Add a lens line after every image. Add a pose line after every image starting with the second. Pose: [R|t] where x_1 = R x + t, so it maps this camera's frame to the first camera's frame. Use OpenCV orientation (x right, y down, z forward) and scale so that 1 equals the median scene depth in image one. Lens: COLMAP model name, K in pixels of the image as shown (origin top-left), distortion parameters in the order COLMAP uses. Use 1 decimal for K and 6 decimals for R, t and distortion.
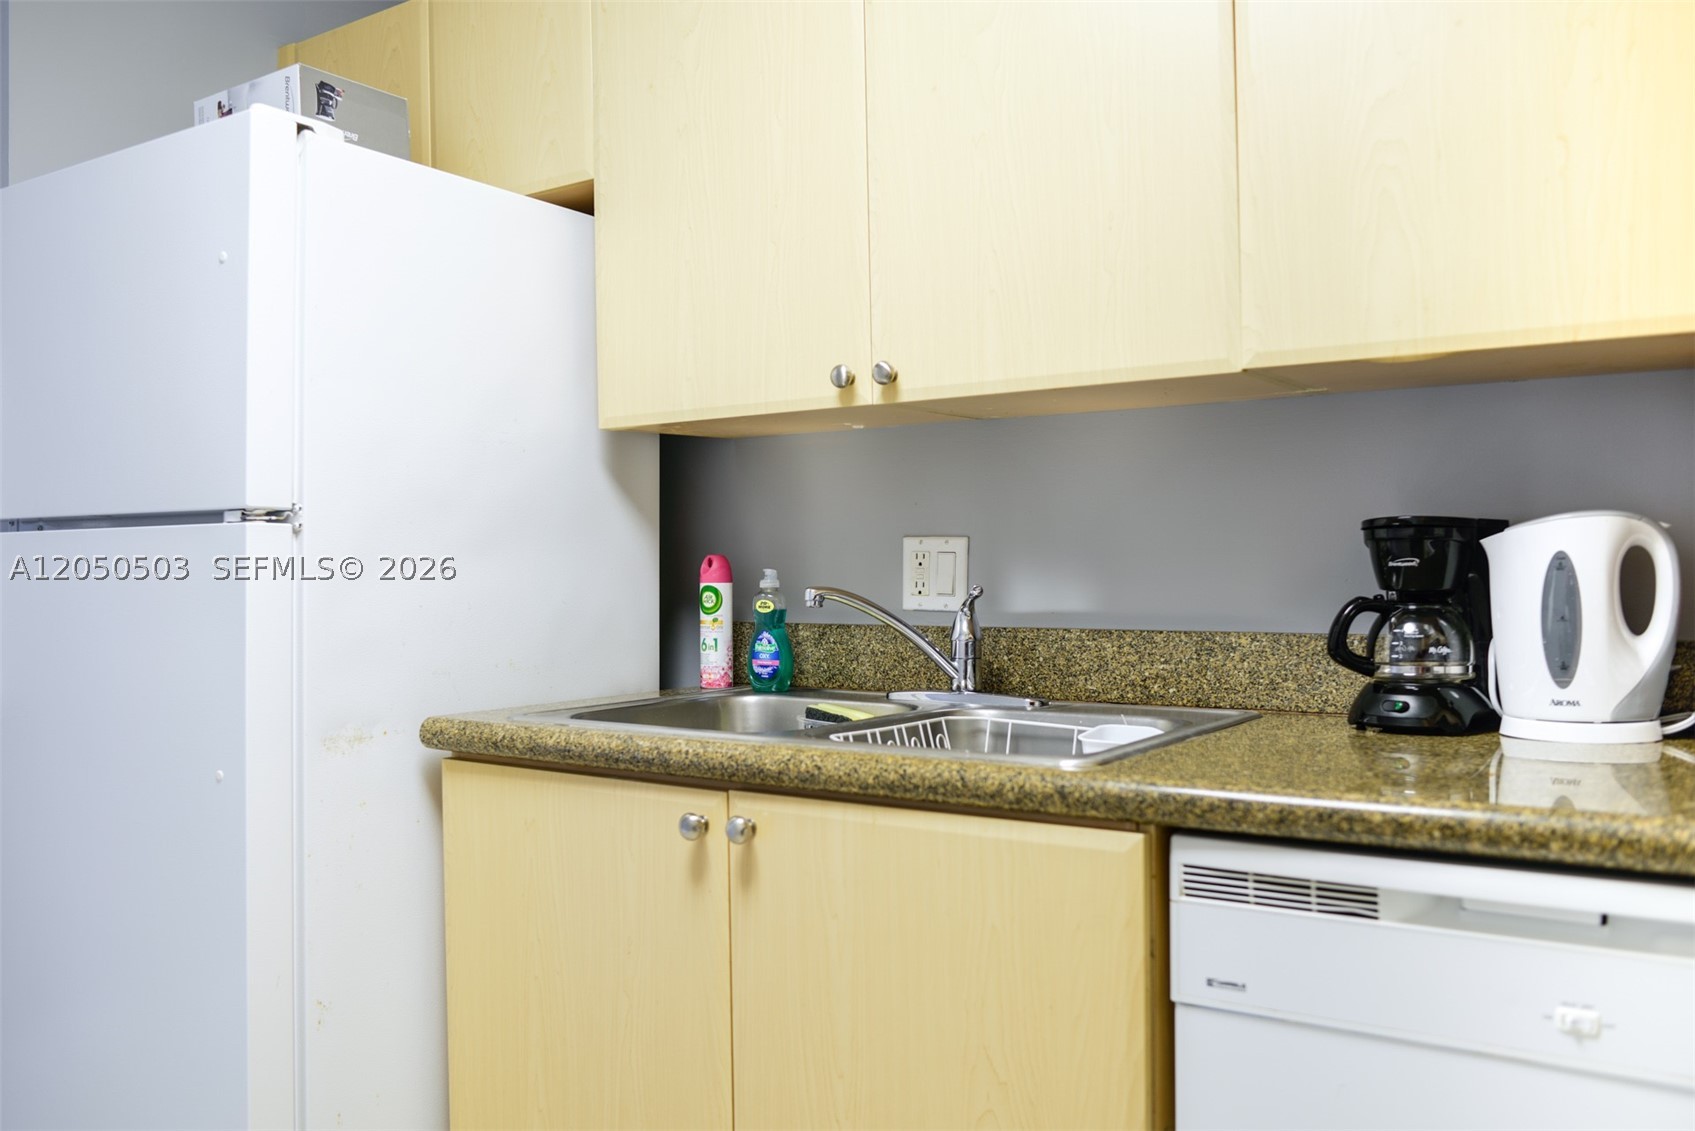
lens RADIAL K [[1395.7, 0, 832.6], [0, 1395.7, 566.2], [0, 0, 1]] dist [-0.047997, 0.055997]
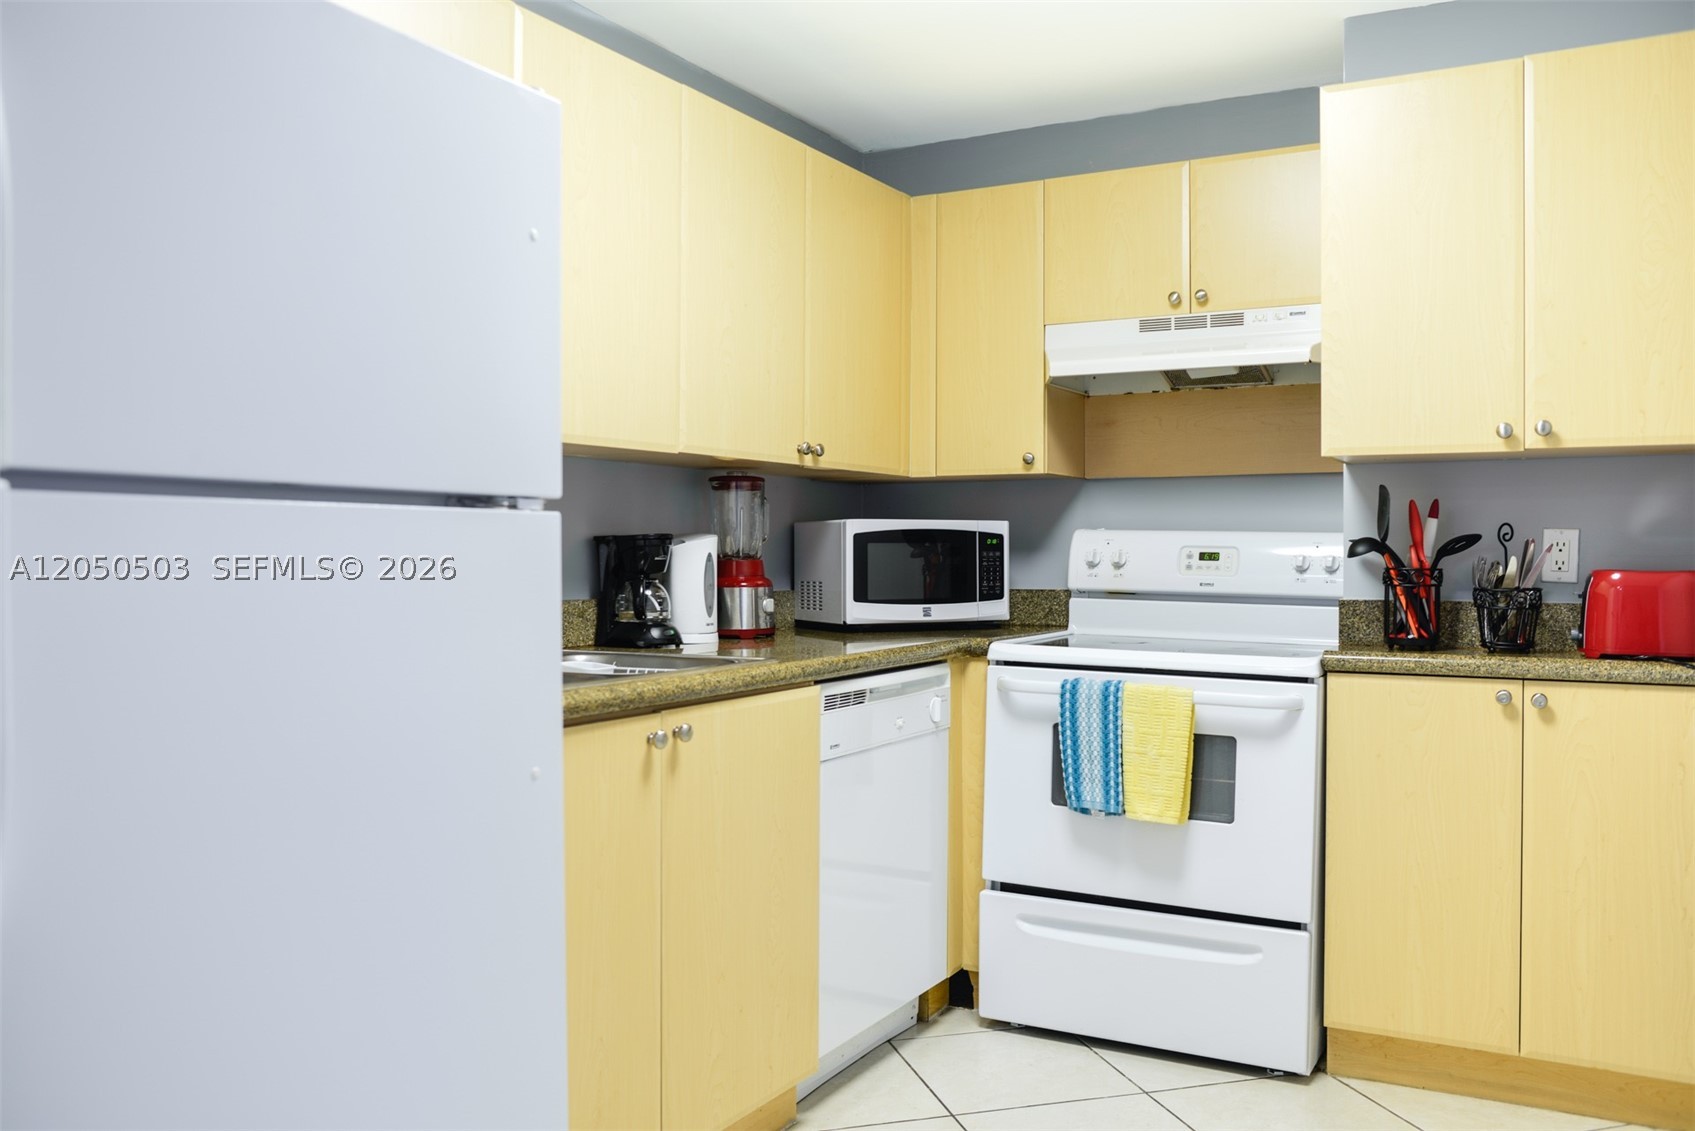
lens RADIAL K [[1395.7, 0, 832.6], [0, 1395.7, 566.2], [0, 0, 1]] dist [-0.047997, 0.055997]
pose [[-0.065593, -0.003614, 0.997840, -1.664590], [0.007623, 0.999962, 0.004123, 0.007269], [-0.997817, 0.007877, -0.065563, 1.004859]]
